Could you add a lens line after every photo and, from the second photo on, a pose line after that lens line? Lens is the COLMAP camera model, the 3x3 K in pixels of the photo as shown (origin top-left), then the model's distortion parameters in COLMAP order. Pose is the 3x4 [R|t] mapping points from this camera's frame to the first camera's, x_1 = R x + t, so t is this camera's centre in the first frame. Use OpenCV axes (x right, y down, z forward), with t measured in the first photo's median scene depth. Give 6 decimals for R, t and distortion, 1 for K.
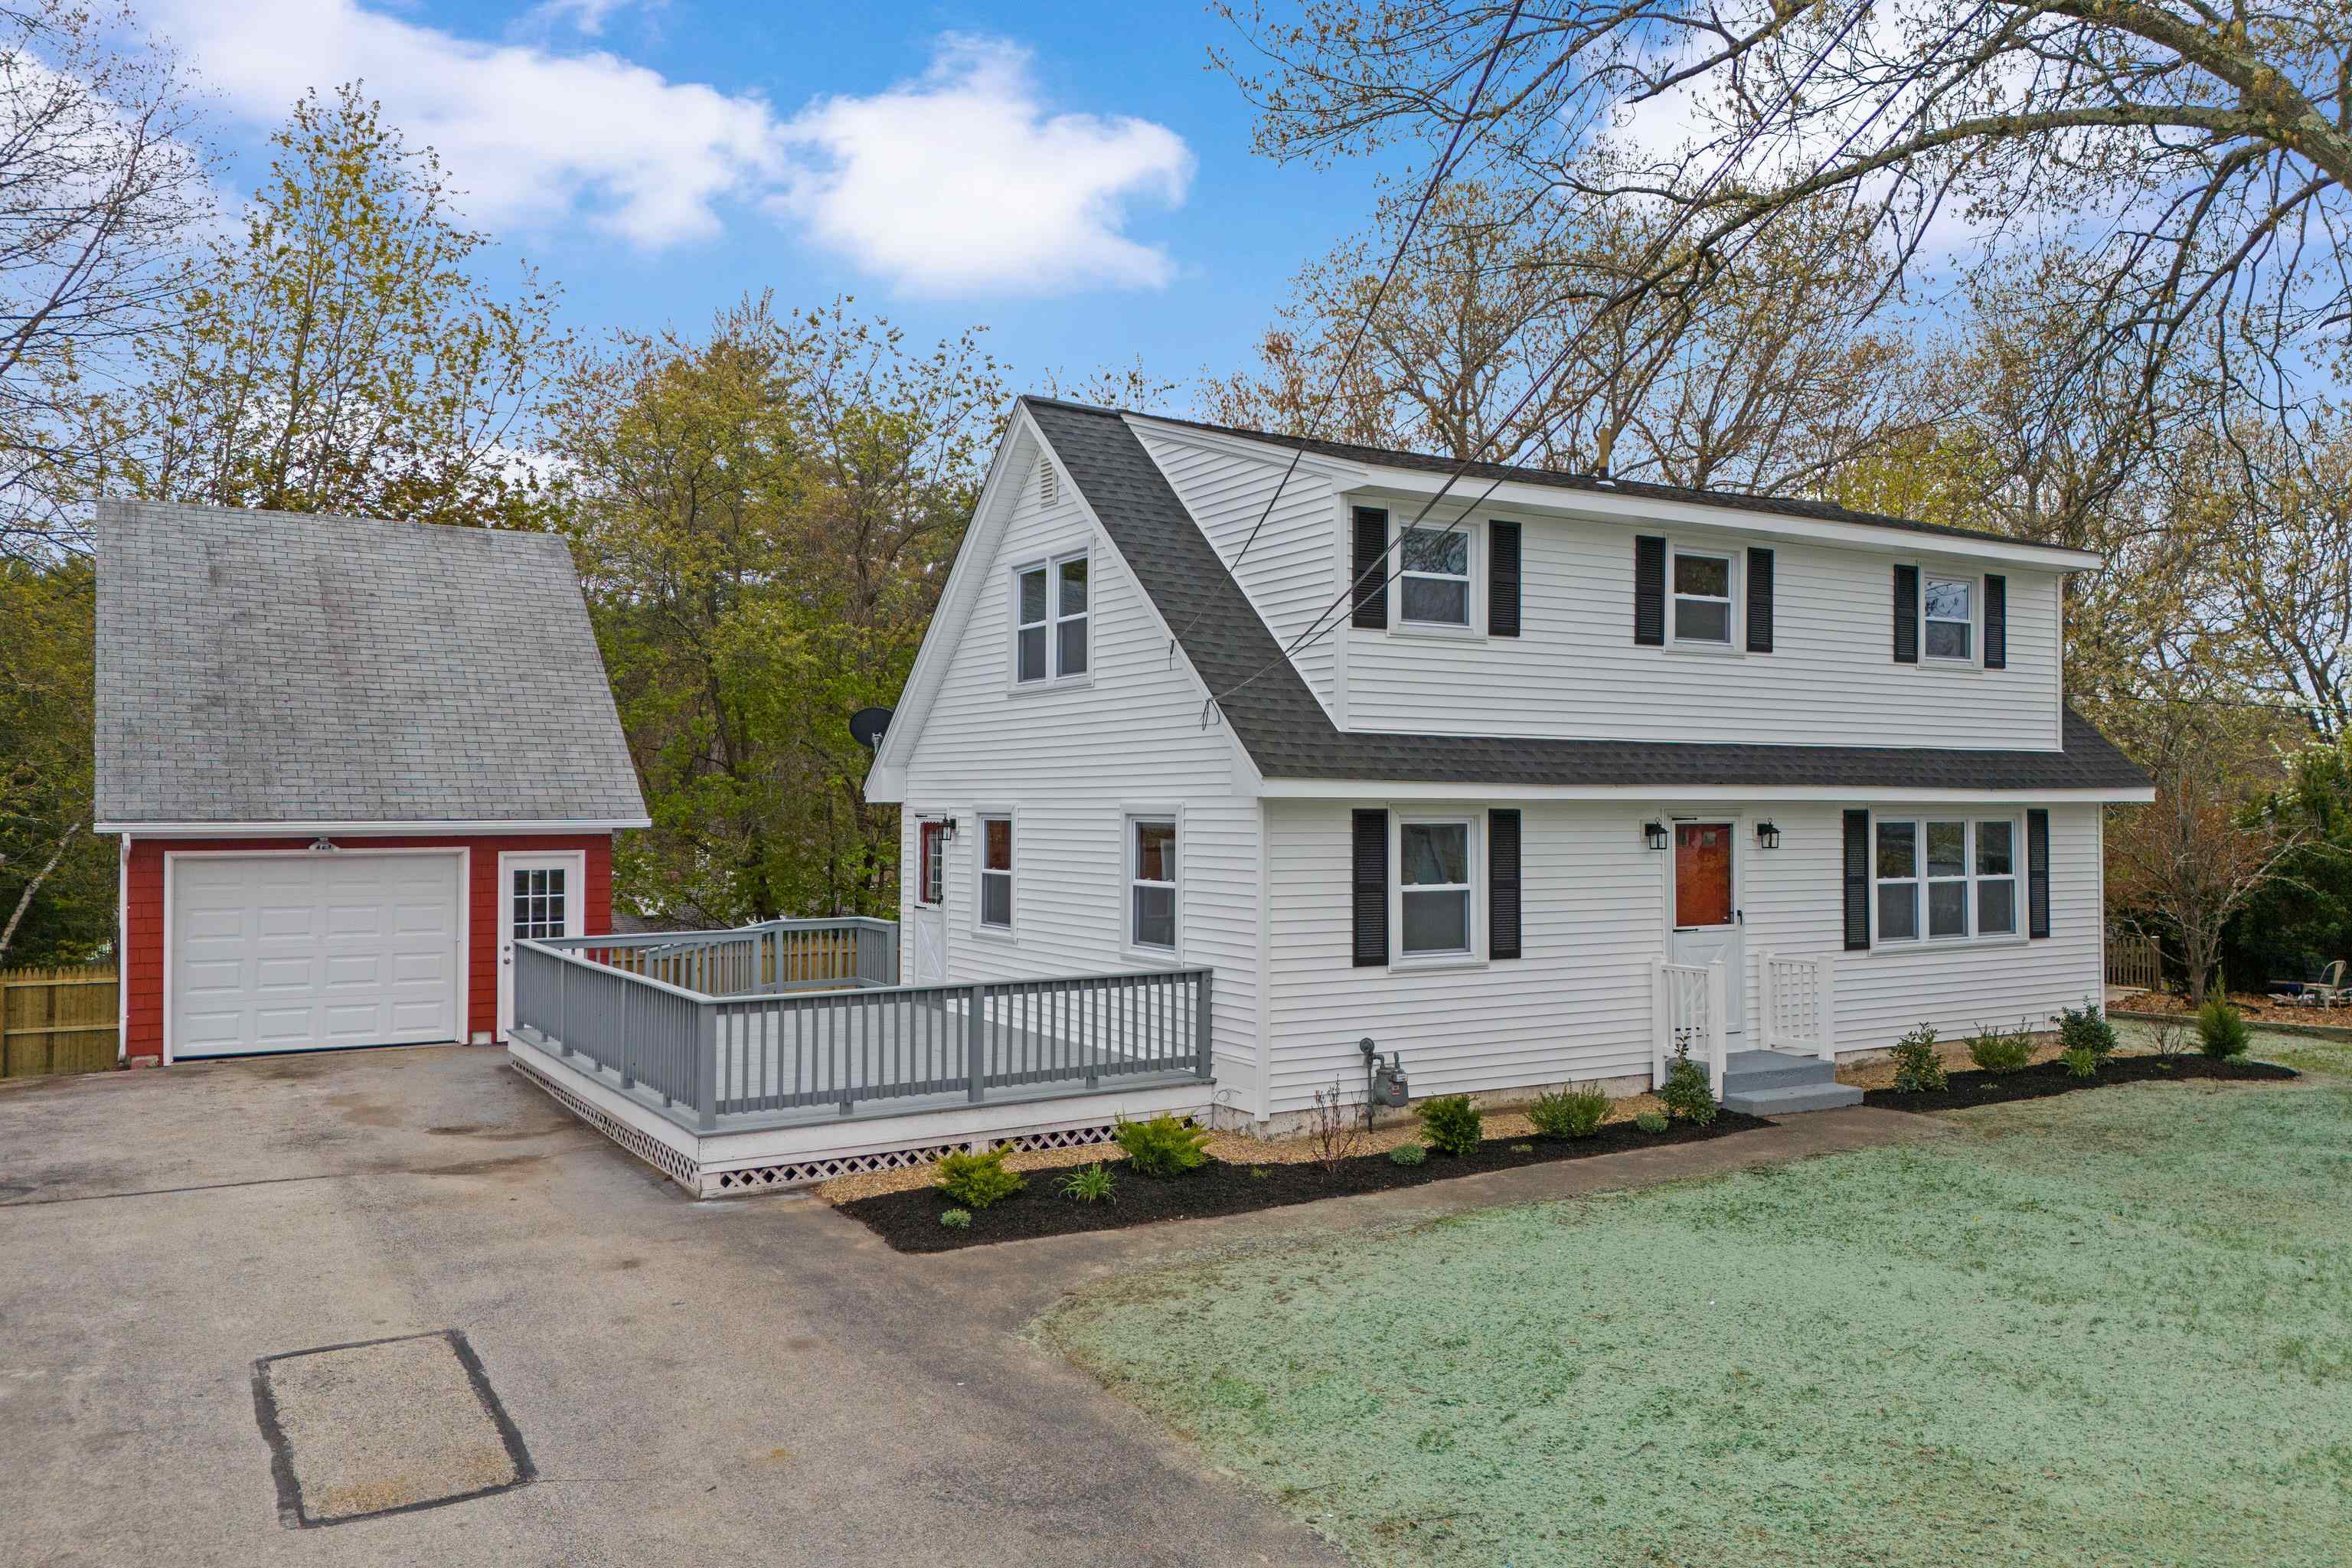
lens RADIAL K [[1753.9, 0, 1177.4], [0, 1753.9, 780.7], [0, 0, 1]] dist [0.069936, -0.053243]
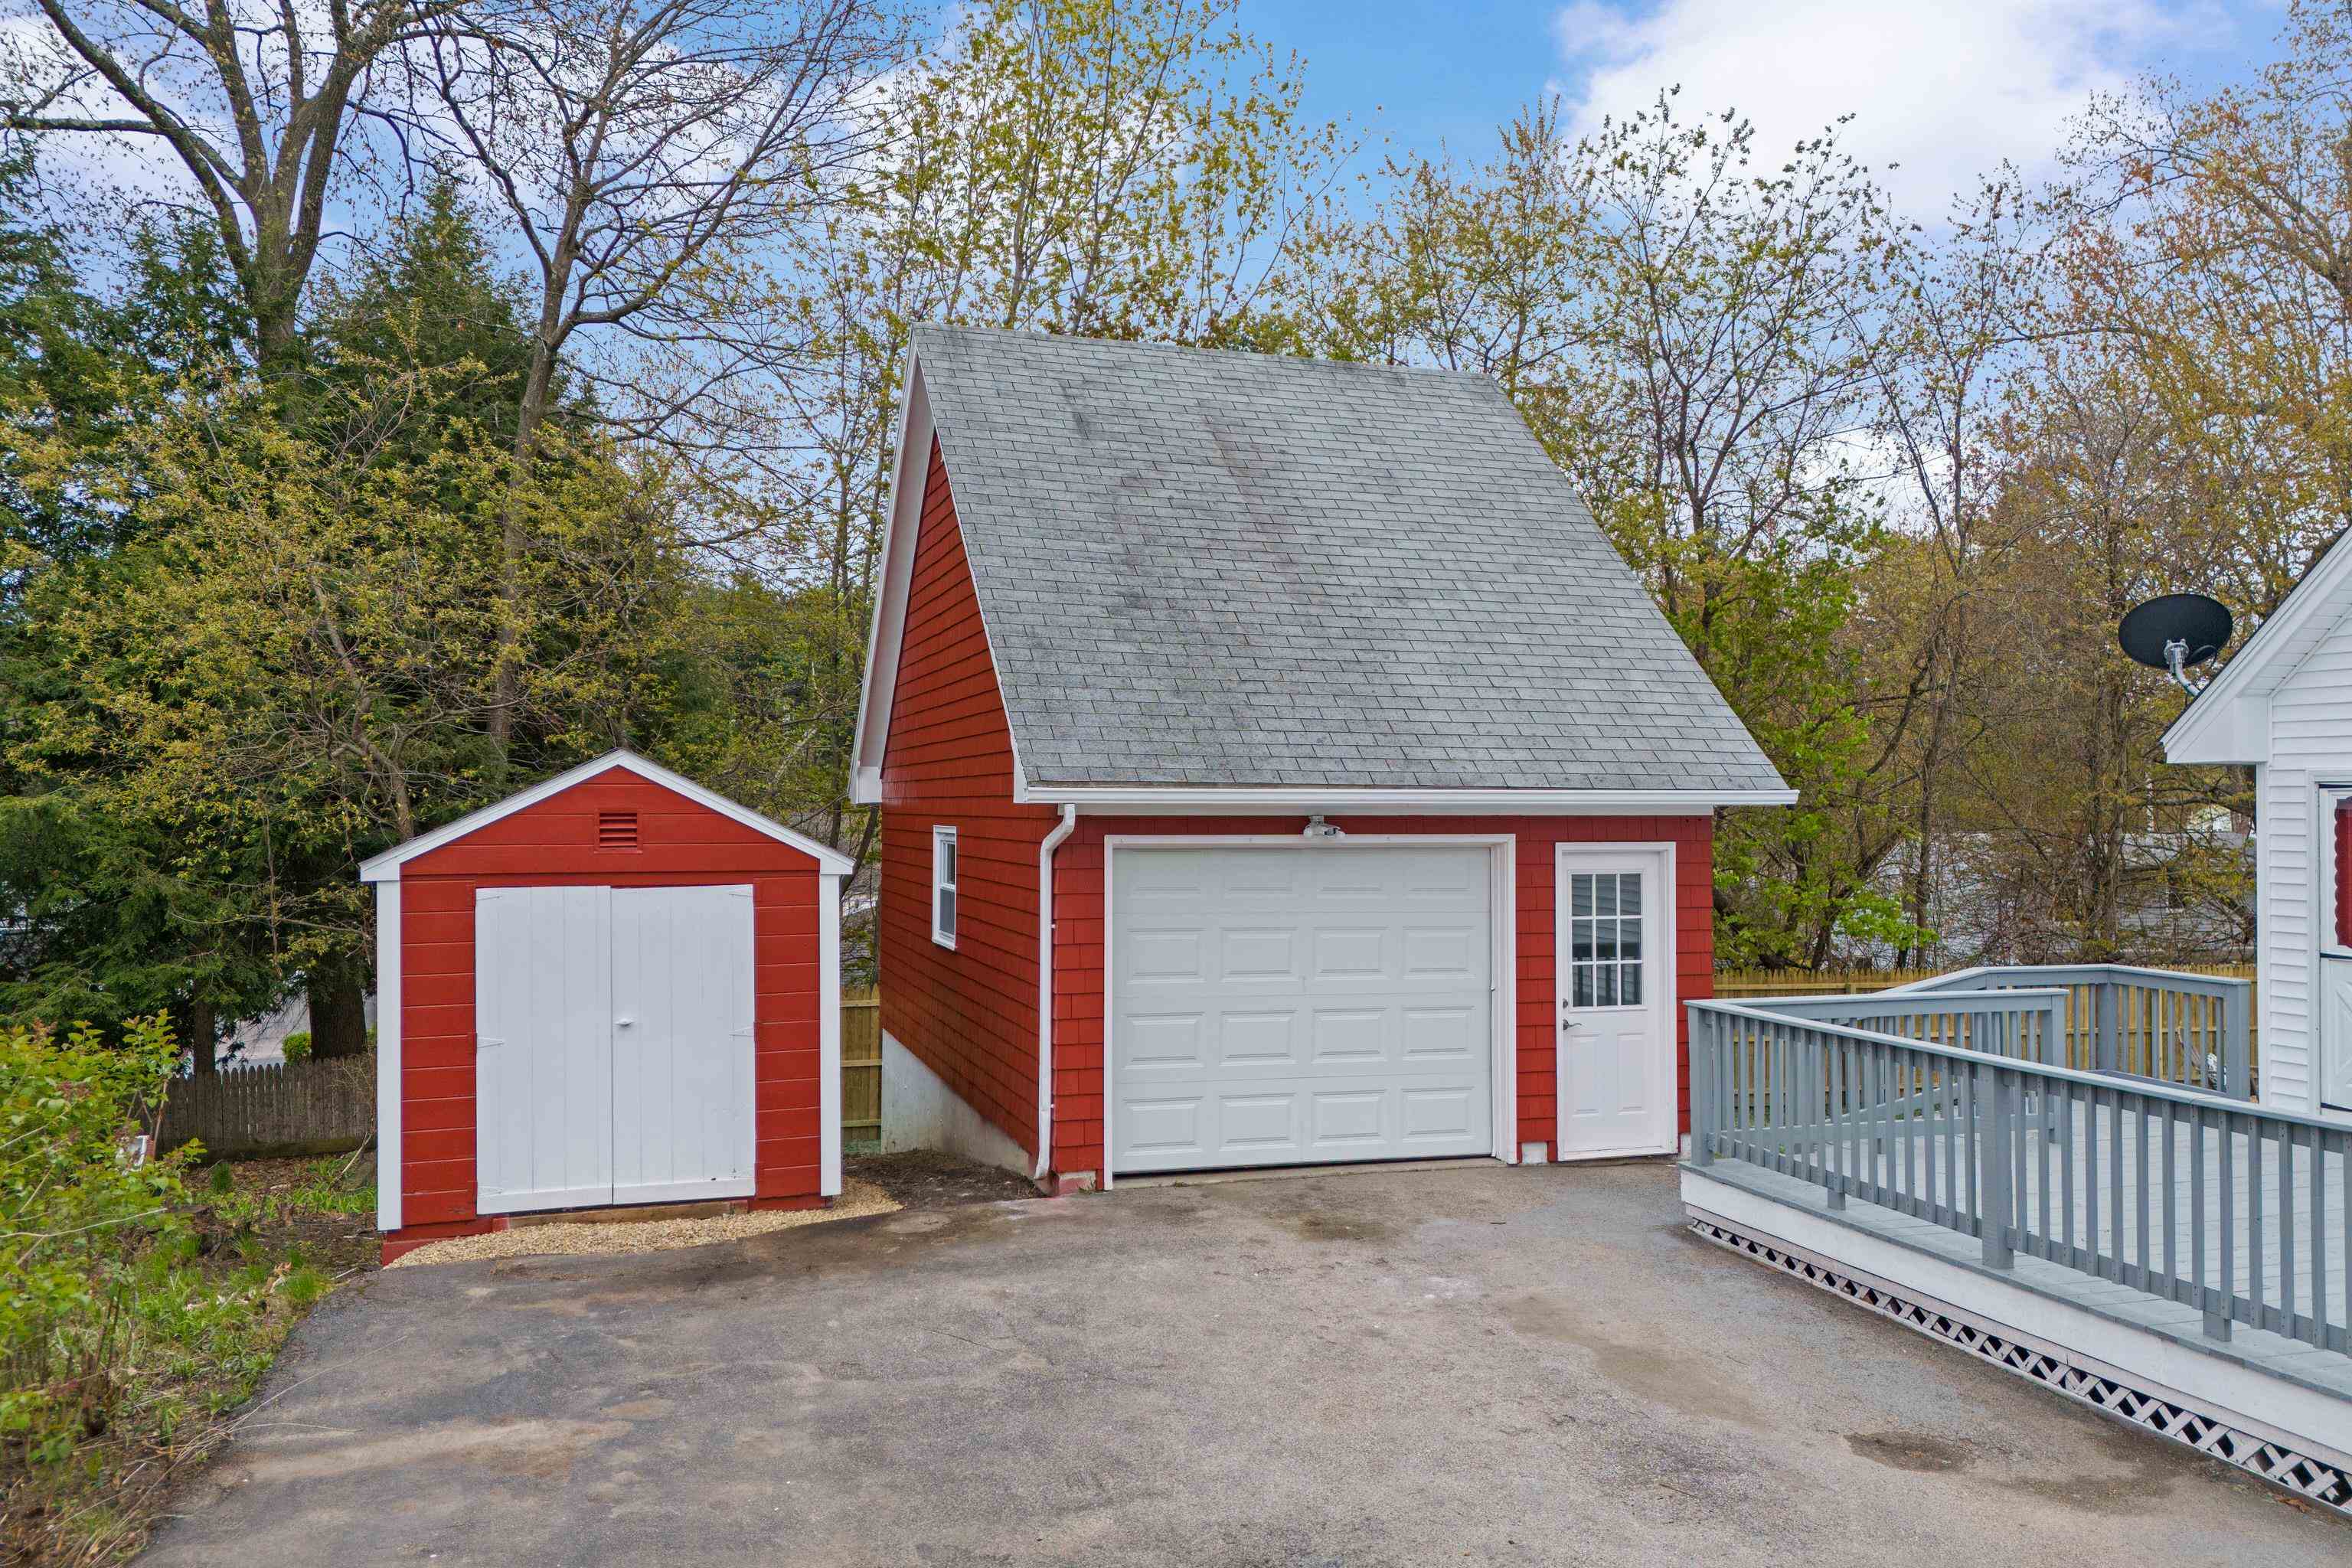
lens RADIAL K [[1753.9, 0, 1180.1], [0, 1753.9, 781.2], [0, 0, 1]] dist [0.069936, -0.053243]
pose [[0.973037, -0.001235, -0.230647, -0.438326], [0.000523, 0.999995, -0.003147, 0.024671], [0.230650, 0.002942, 0.973032, 0.458554]]
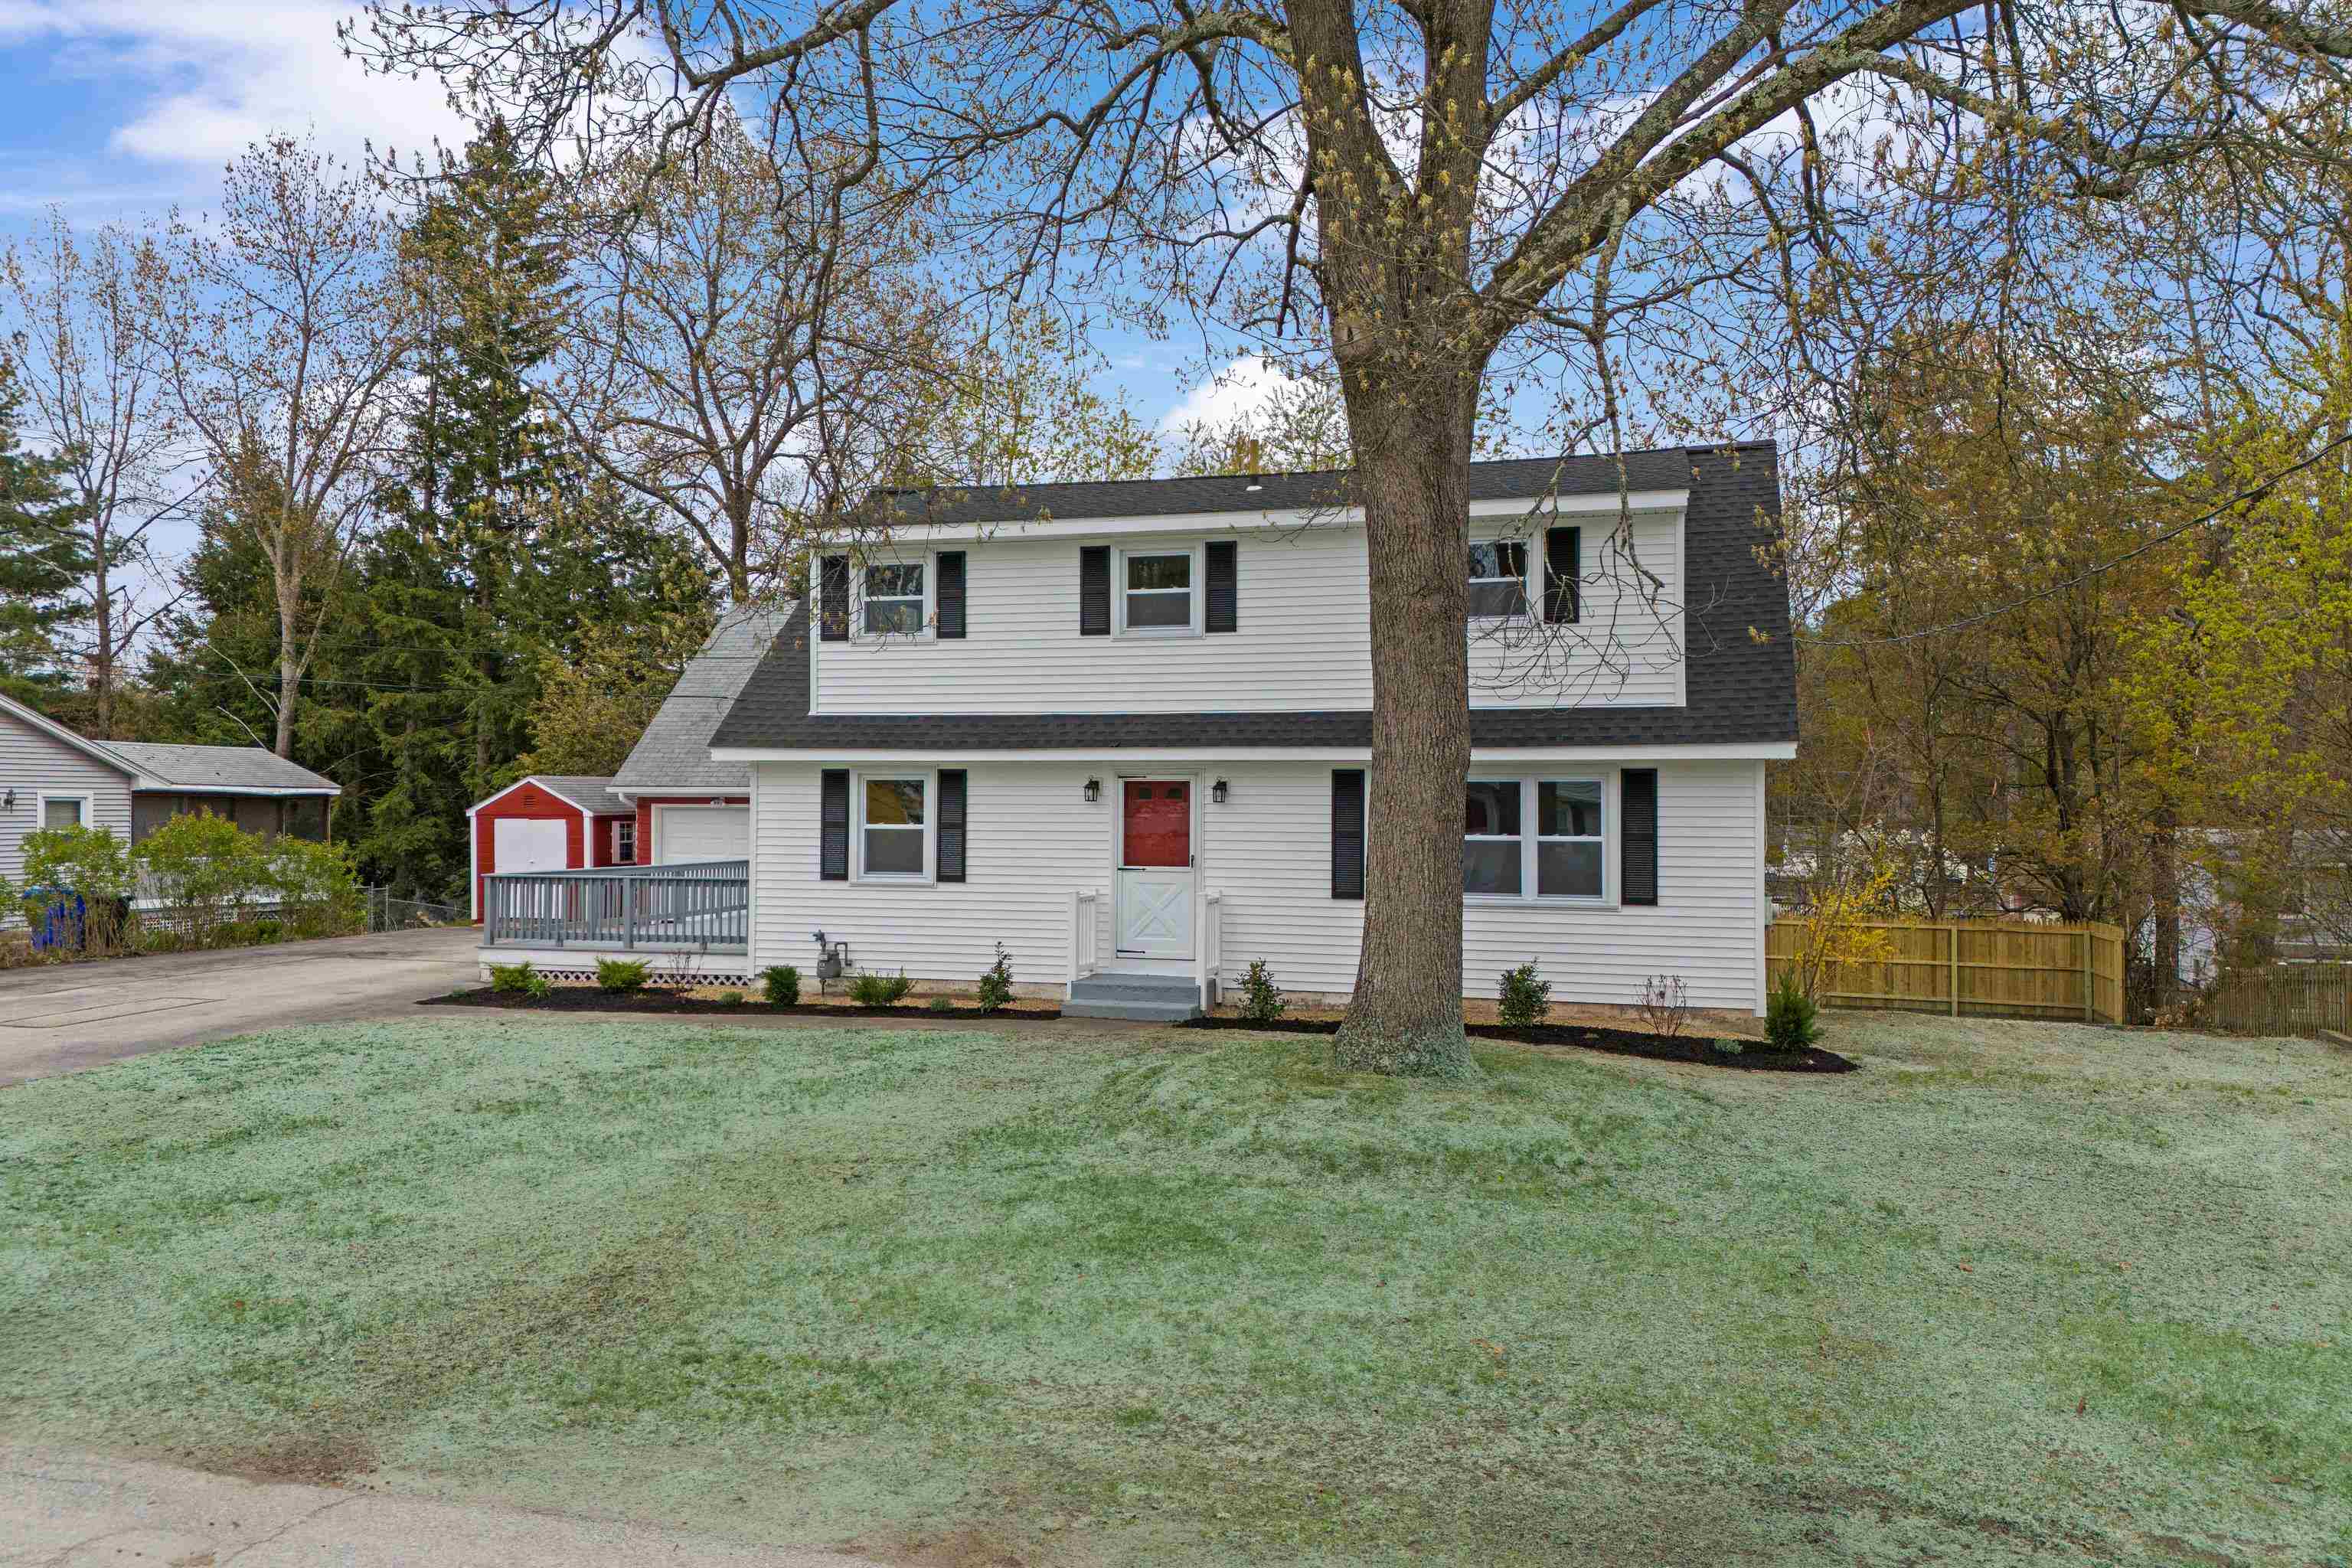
lens RADIAL K [[1753.9, 0, 1190.5], [0, 1753.9, 791.5], [0, 0, 1]] dist [0.069936, -0.053243]
pose [[0.677530, -0.002902, -0.735490, 1.182793], [0.006707, 0.999975, 0.002233, 0.028948], [0.735465, -0.006446, 0.677532, 0.220043]]
